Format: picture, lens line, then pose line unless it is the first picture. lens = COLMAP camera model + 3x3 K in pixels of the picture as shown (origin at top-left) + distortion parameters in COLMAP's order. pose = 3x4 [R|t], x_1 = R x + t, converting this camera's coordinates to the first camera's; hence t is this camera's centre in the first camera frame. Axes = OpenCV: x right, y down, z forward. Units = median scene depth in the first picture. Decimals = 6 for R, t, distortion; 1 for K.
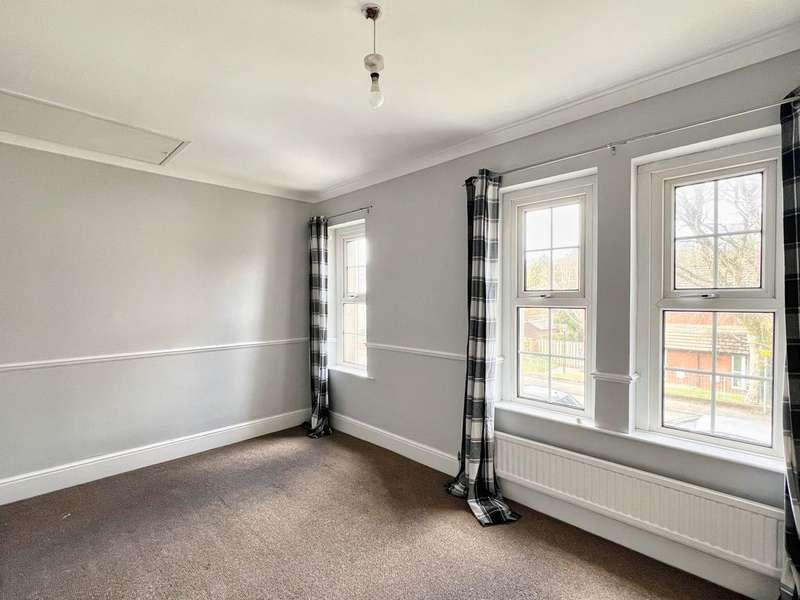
lens RADIAL K [[376.0, 0, 400.3], [0, 376.0, 305.1], [0, 0, 1]] dist [-0.000869, -0.000067]
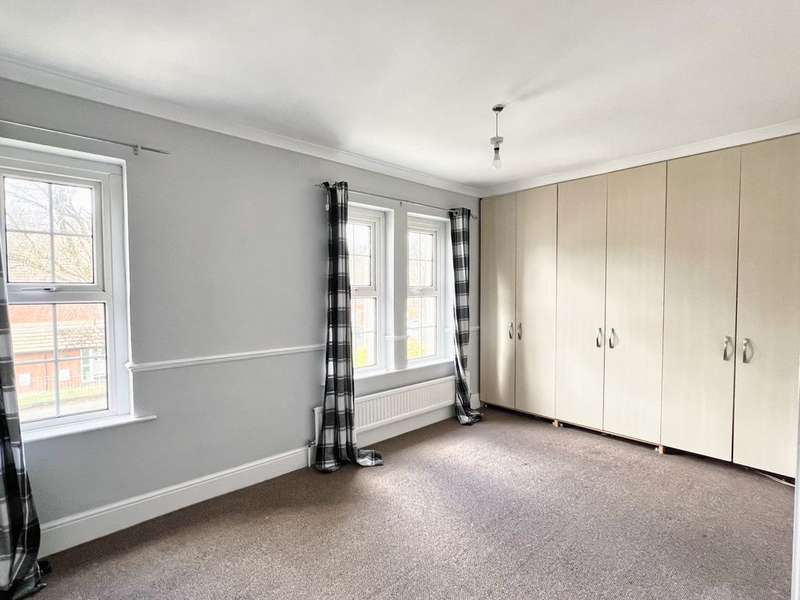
lens RADIAL K [[388.0, 0, 400.2], [0, 388.0, 302.0], [0, 0, 1]] dist [-0.000231, -0.000080]
pose [[0.052993, -0.027108, 0.998227, -0.942777], [0.024087, 0.999375, 0.025861, -0.009811], [-0.998304, 0.022674, 0.053612, 0.724077]]
